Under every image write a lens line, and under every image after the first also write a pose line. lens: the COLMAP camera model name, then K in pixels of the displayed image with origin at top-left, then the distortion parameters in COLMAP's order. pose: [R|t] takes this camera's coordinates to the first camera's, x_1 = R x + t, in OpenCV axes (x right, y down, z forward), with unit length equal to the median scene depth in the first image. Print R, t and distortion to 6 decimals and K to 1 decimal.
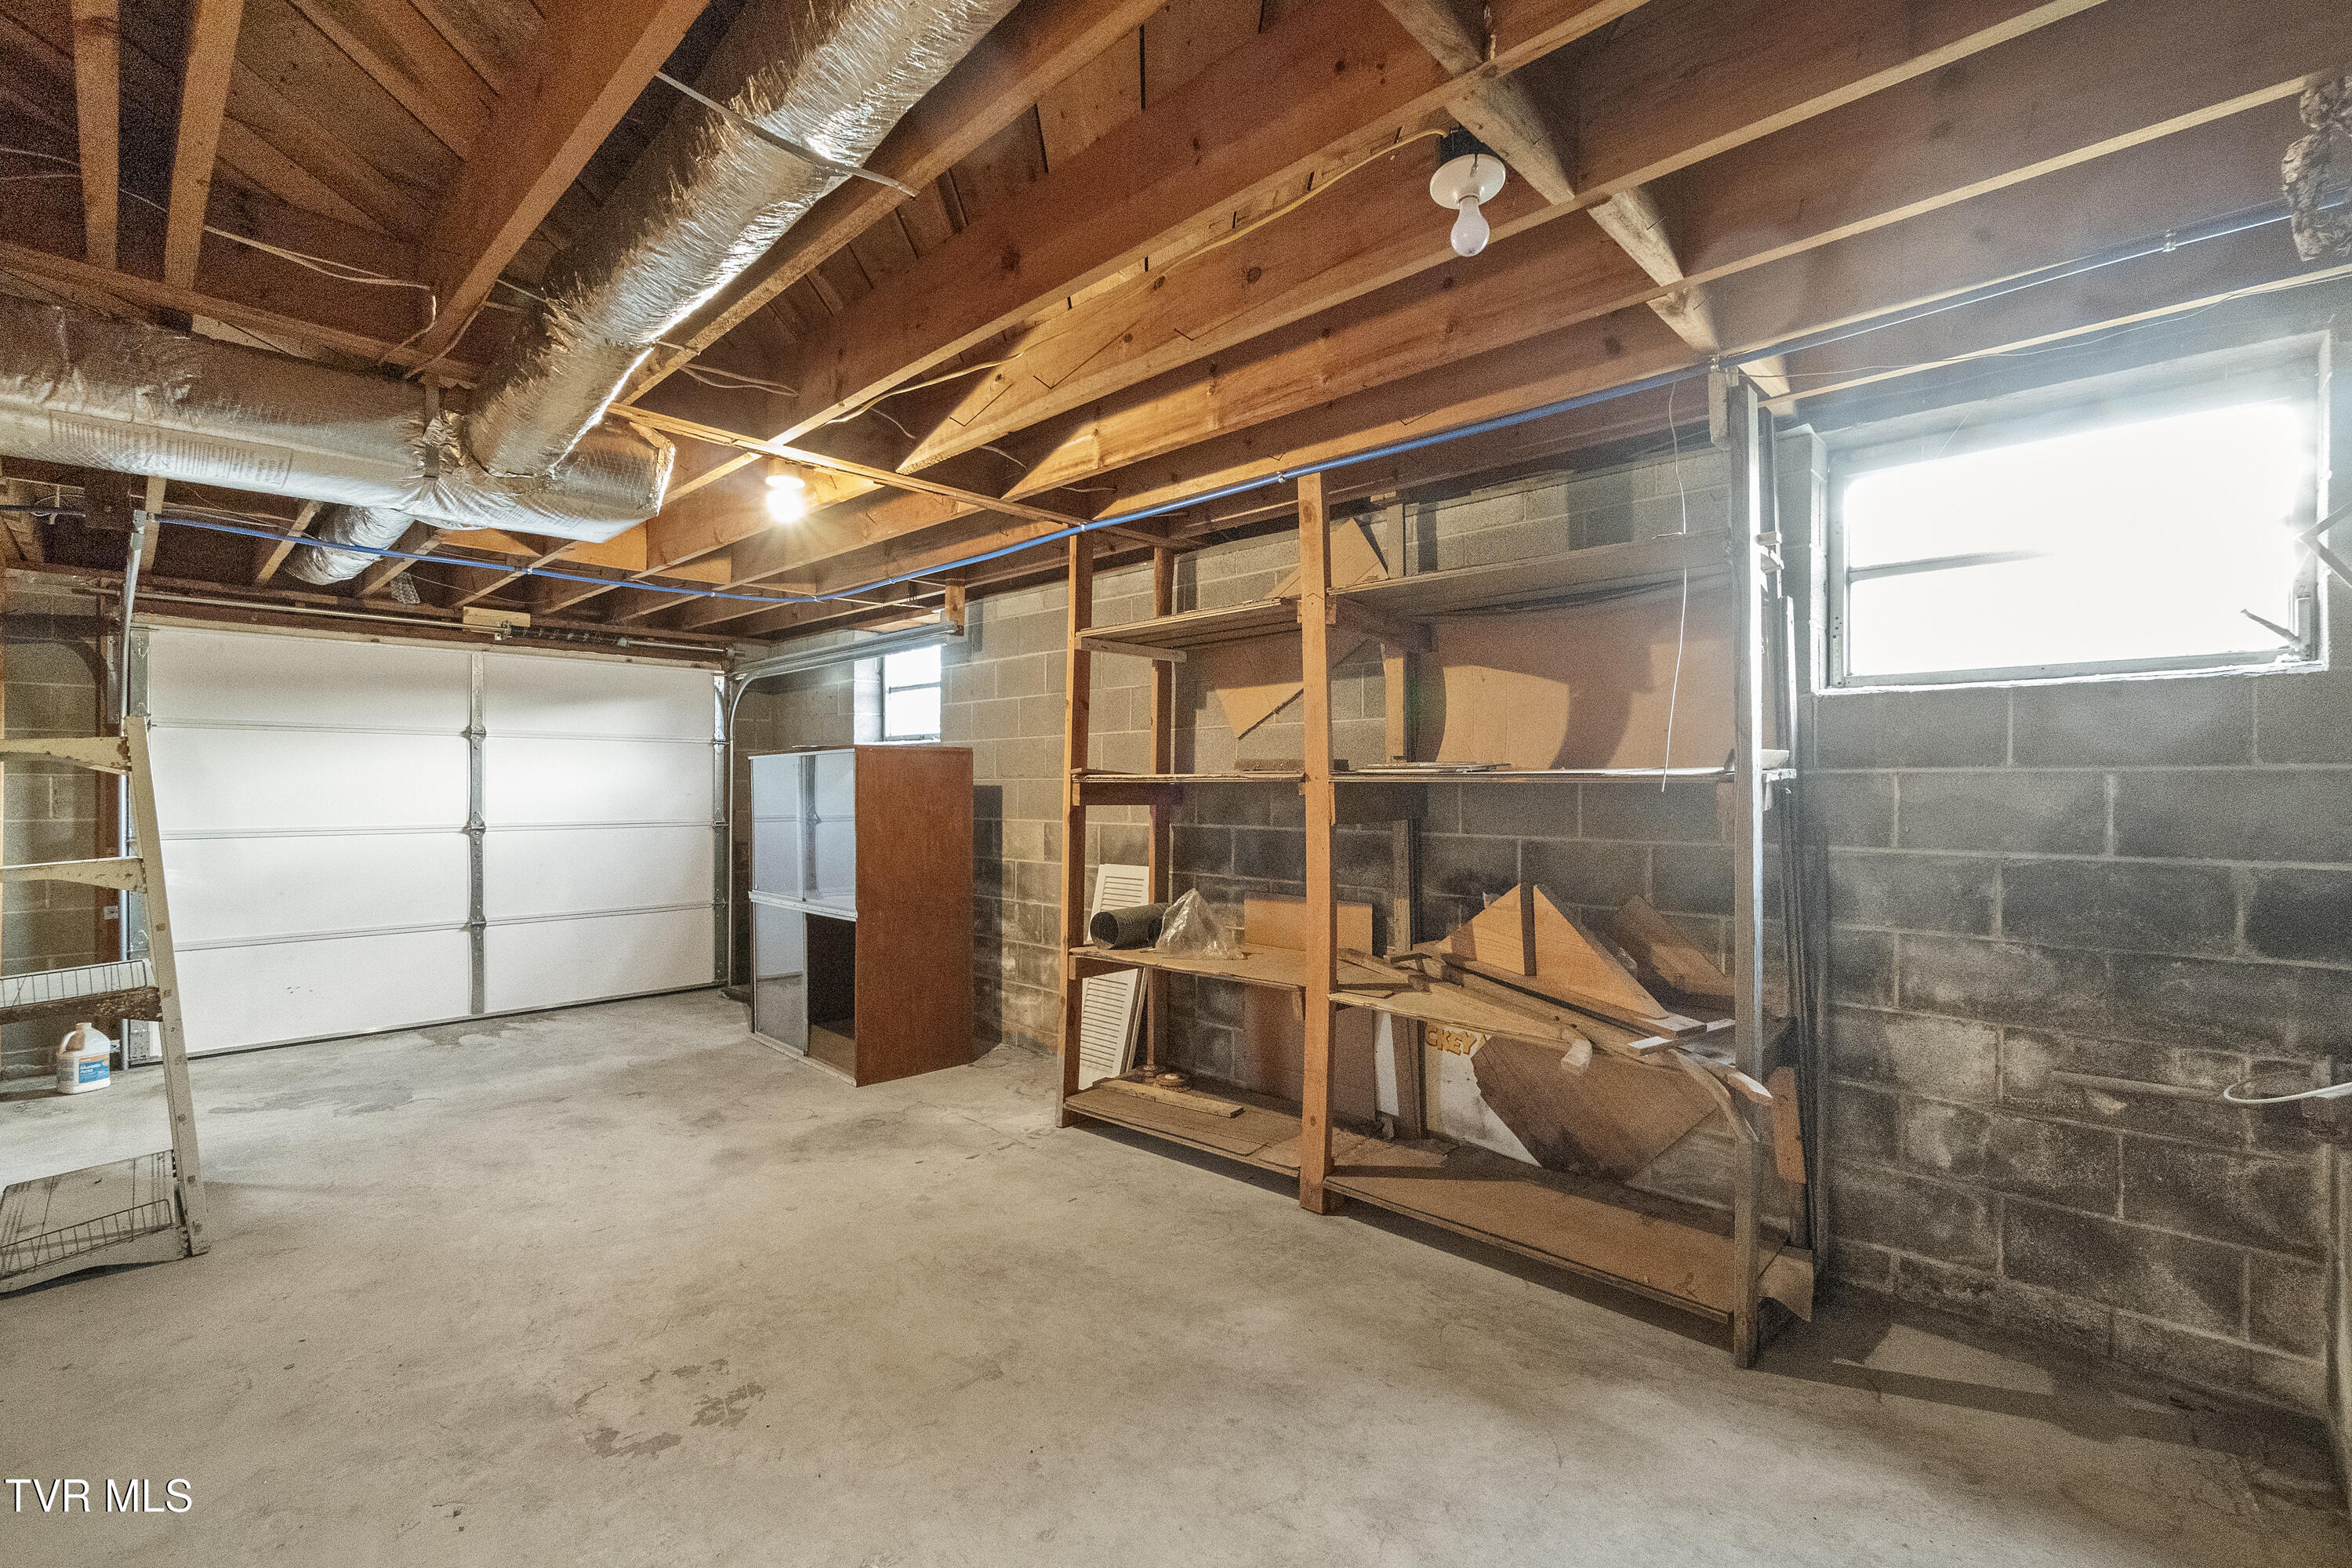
lens RADIAL K [[1014.9, 0, 1175.4], [0, 1014.9, 789.6], [0, 0, 1]] dist [0.000062, 0.000325]
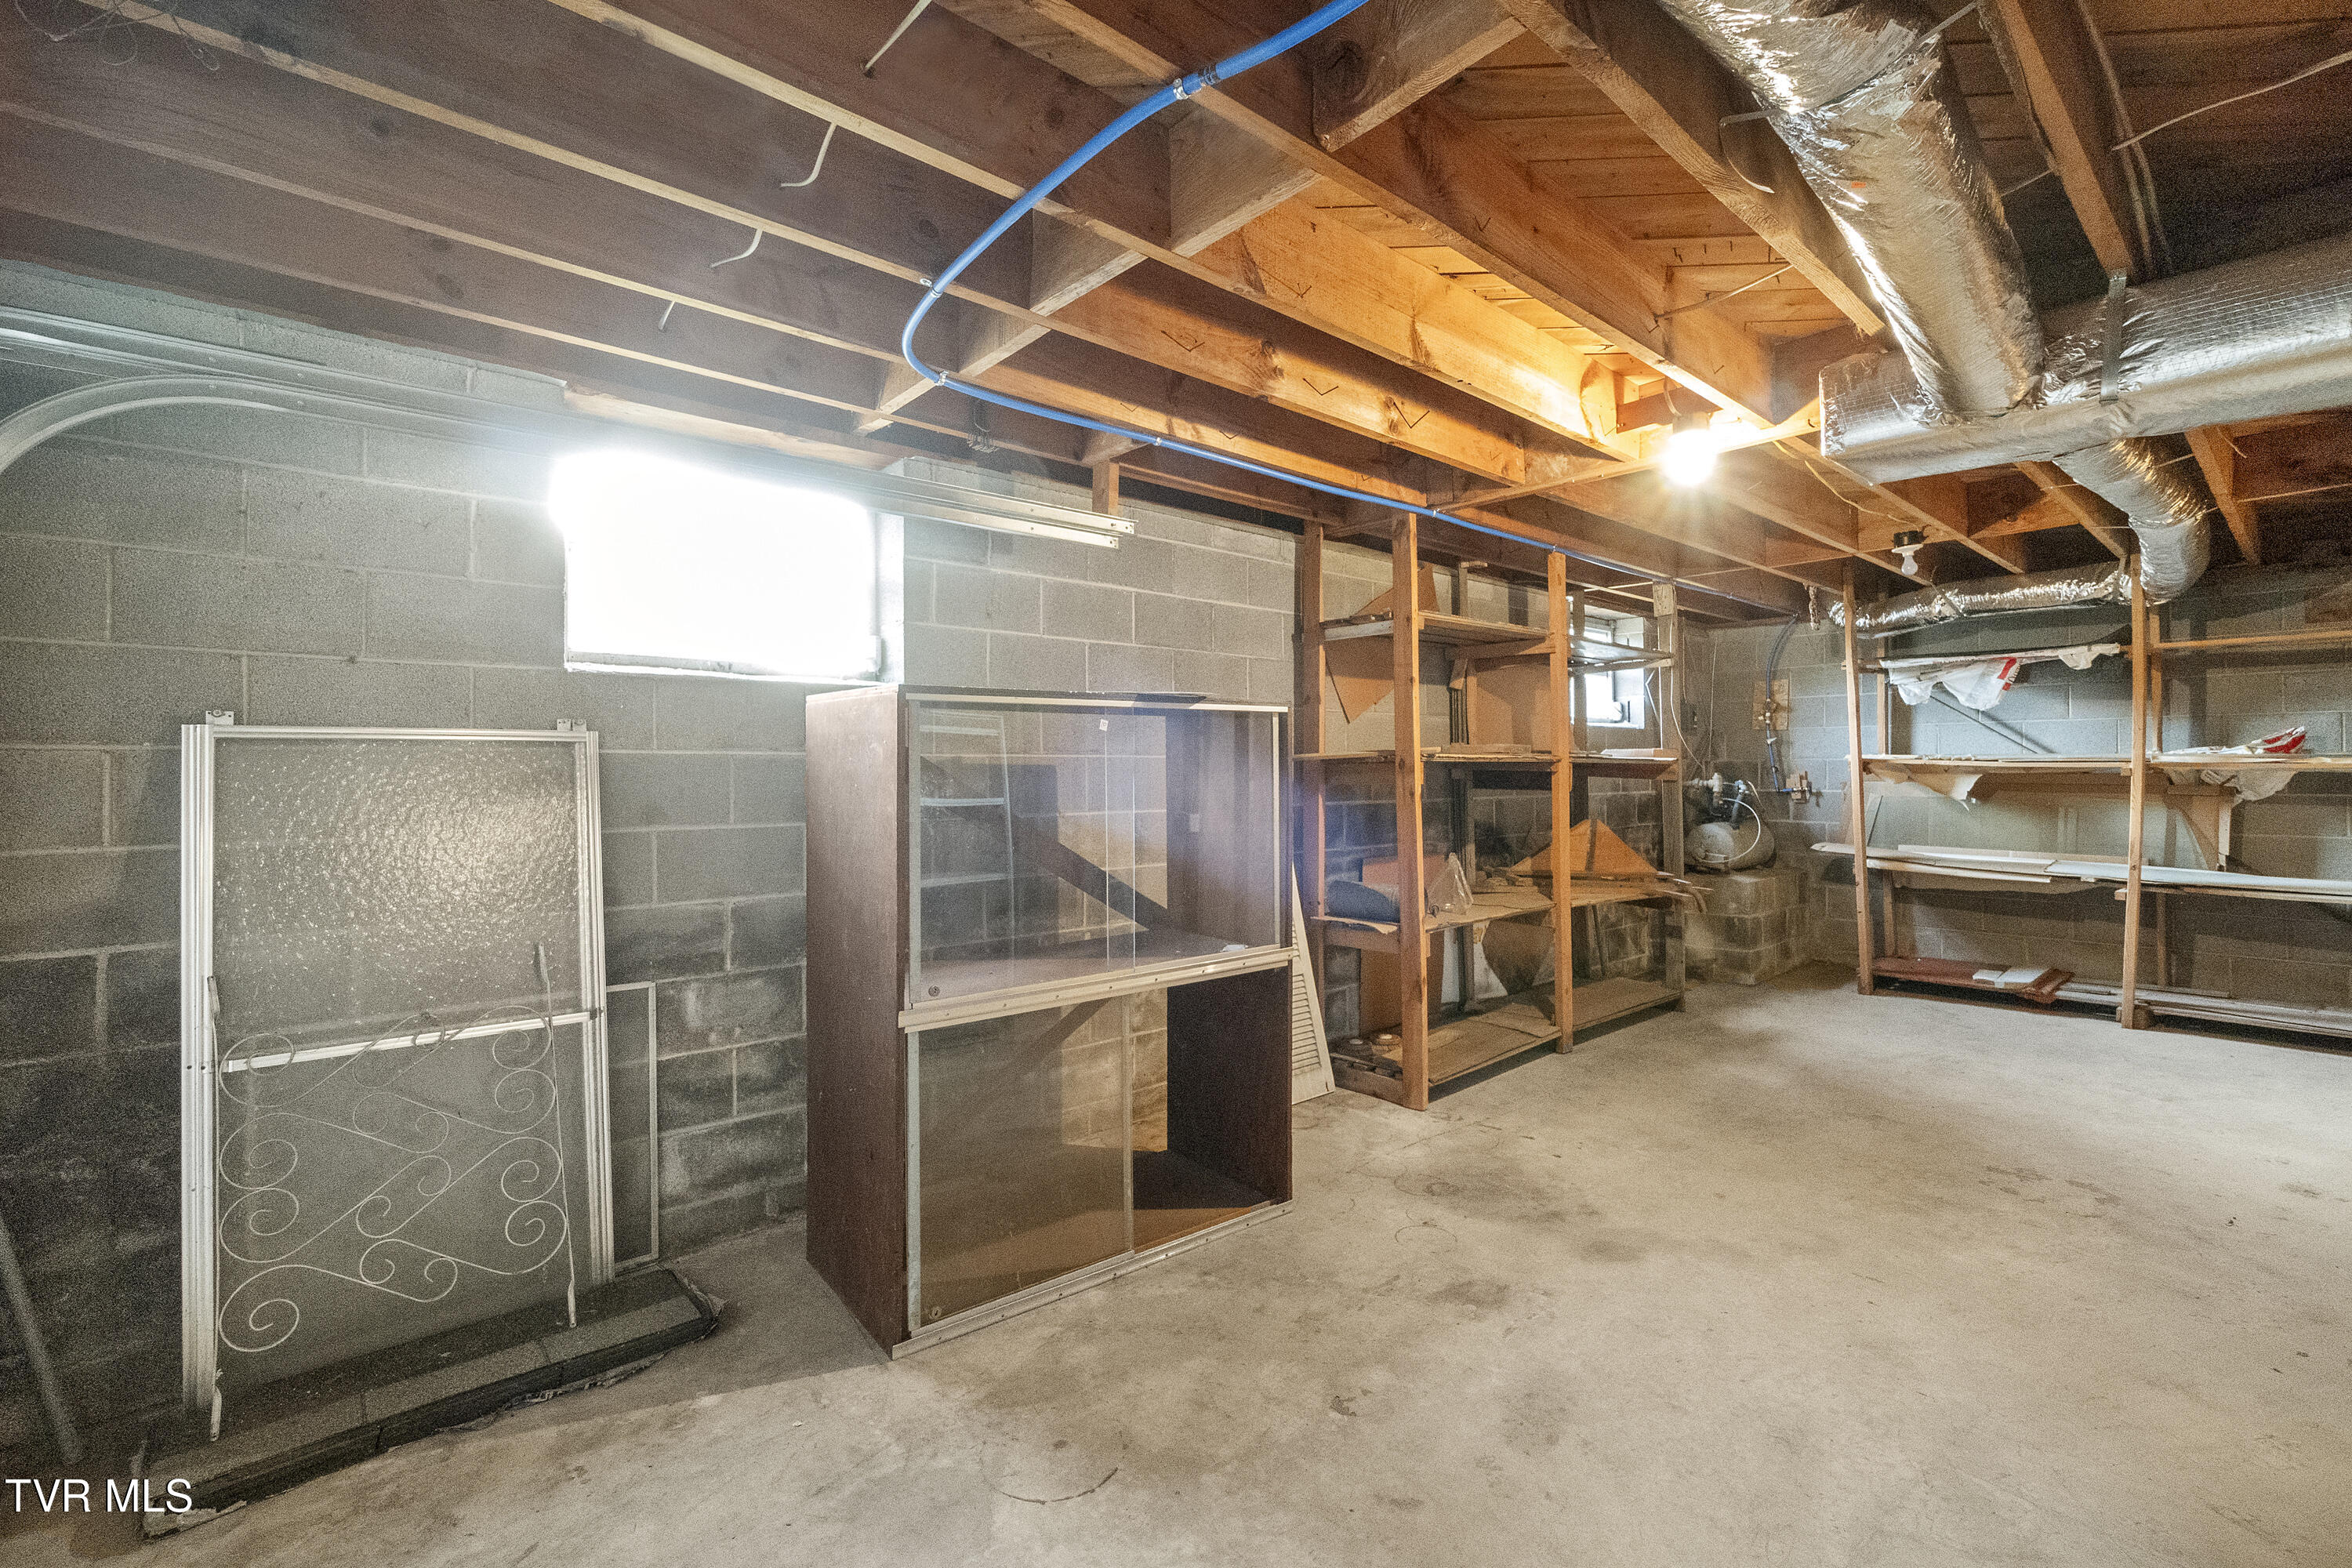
lens RADIAL K [[1023.1, 0, 1168.7], [0, 1023.1, 796.0], [0, 0, 1]] dist [-0.001271, 0.000583]
pose [[0.094564, -0.021356, 0.995290, -1.193645], [0.007404, 0.999757, 0.020748, 0.004094], [-0.995491, 0.005407, 0.094699, 1.223437]]
